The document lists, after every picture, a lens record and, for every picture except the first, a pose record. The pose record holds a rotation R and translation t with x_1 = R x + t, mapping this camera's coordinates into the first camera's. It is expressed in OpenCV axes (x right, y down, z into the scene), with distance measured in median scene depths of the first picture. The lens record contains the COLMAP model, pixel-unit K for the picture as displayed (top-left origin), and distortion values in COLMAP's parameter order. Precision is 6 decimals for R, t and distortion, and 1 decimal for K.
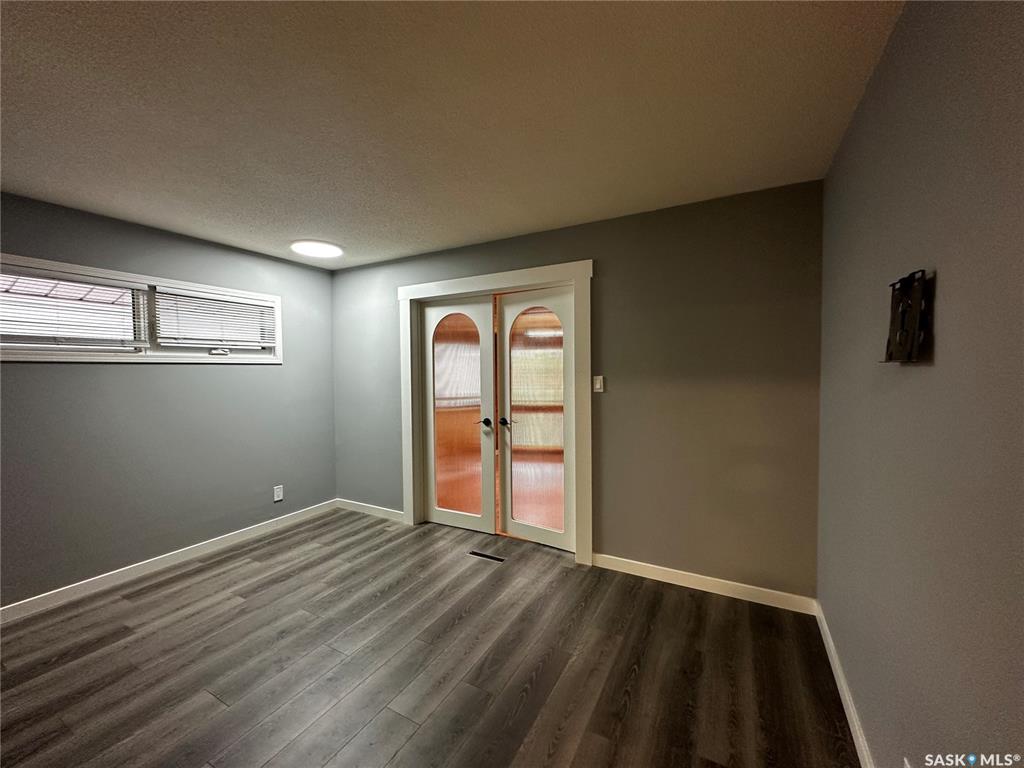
lens RADIAL K [[408.9, 0, 512.0], [0, 408.9, 384.0], [0, 0, 1]] dist [-0.002428, 0.000818]
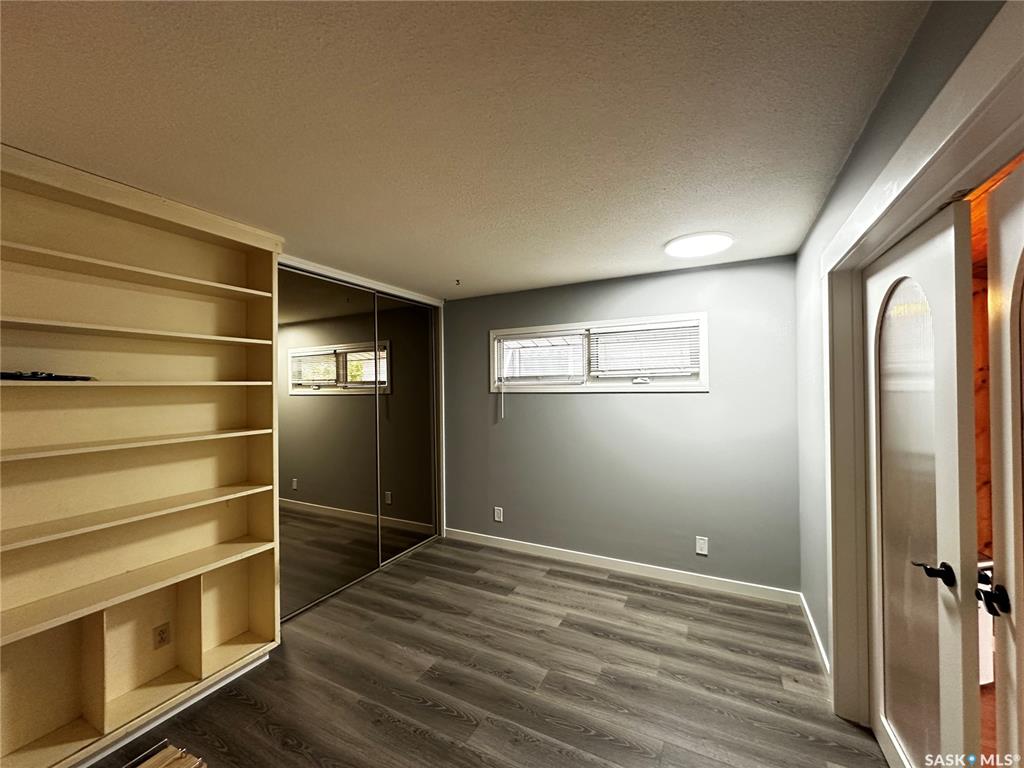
lens RADIAL K [[408.9, 0, 512.0], [0, 408.9, 384.0], [0, 0, 1]] dist [-0.002428, 0.000818]
pose [[0.020953, 0.000837, -0.999780, 0.307140], [-0.022764, 0.999741, 0.000360, -0.066444], [0.999521, 0.022751, 0.020967, 0.691422]]
